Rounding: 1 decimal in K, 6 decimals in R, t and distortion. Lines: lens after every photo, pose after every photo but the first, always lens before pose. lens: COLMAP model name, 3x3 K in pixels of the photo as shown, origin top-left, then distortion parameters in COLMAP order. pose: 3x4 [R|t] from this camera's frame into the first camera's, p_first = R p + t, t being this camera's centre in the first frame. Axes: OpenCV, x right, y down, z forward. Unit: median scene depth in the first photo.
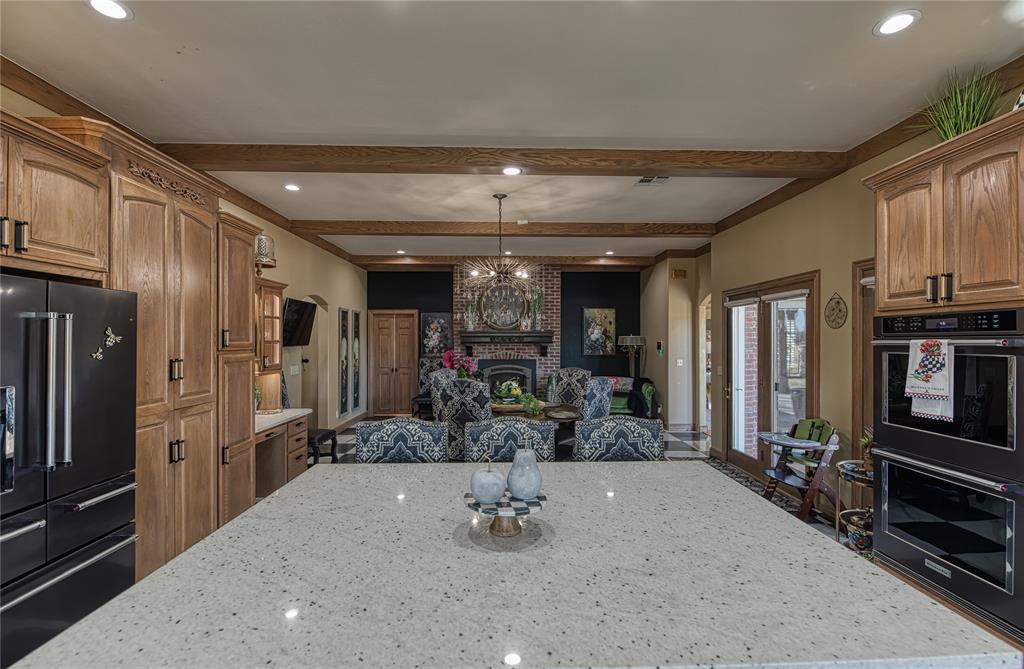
lens RADIAL K [[469.0, 0, 507.6], [0, 469.0, 337.5], [0, 0, 1]] dist [0.001274, -0.000014]
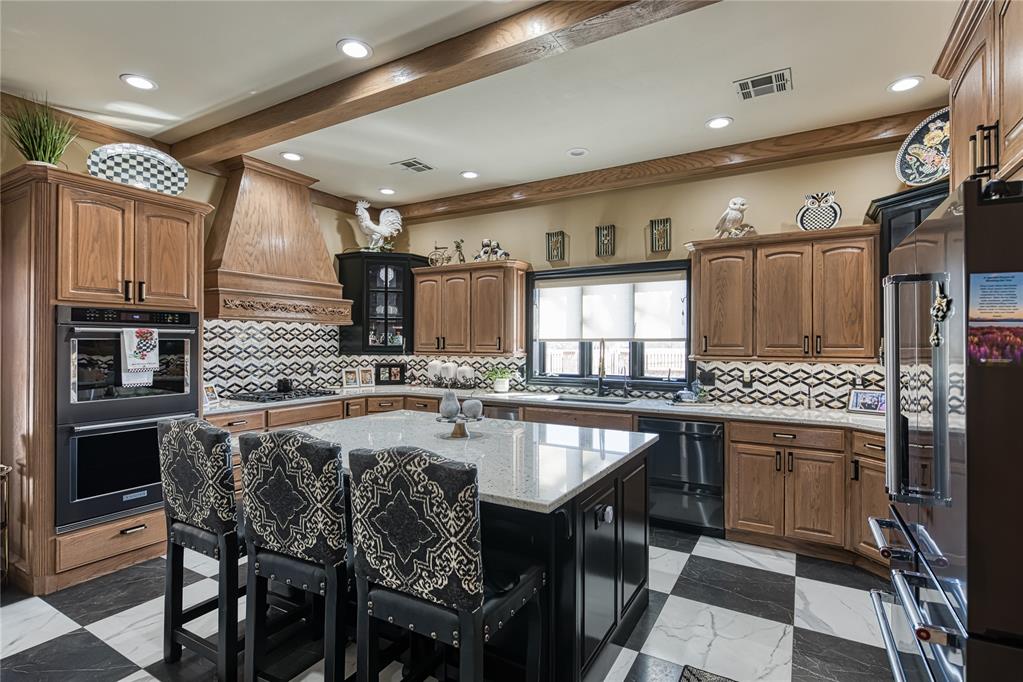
lens RADIAL K [[492.6, 0, 503.3], [0, 492.6, 335.1], [0, 0, 1]] dist [0.023870, -0.001748]
pose [[-0.860976, 0.003261, 0.508635, -0.191123], [-0.005950, 0.999846, -0.016482, 0.010566], [-0.508610, -0.017217, -0.860825, 0.438858]]
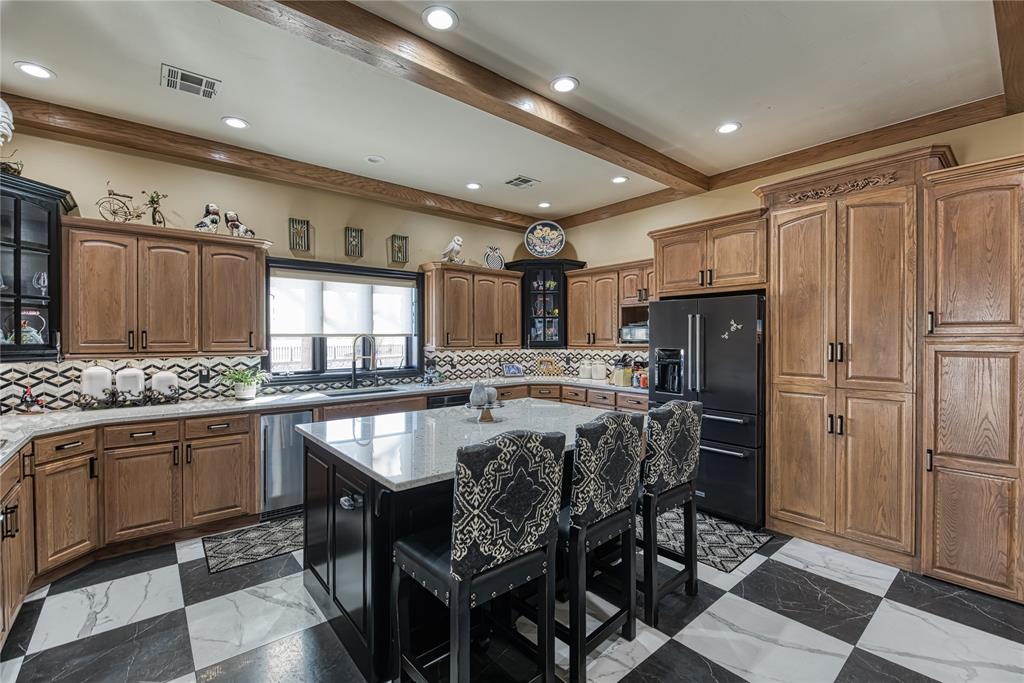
lens RADIAL K [[445.6, 0, 532.4], [0, 445.6, 341.6], [0, 0, 1]] dist [-0.015961, -0.004183]
pose [[-0.750559, 0.005414, -0.660781, 0.183947], [0.003366, 0.999985, 0.004369, 0.012094], [0.660794, 0.001055, -0.750566, 0.444713]]
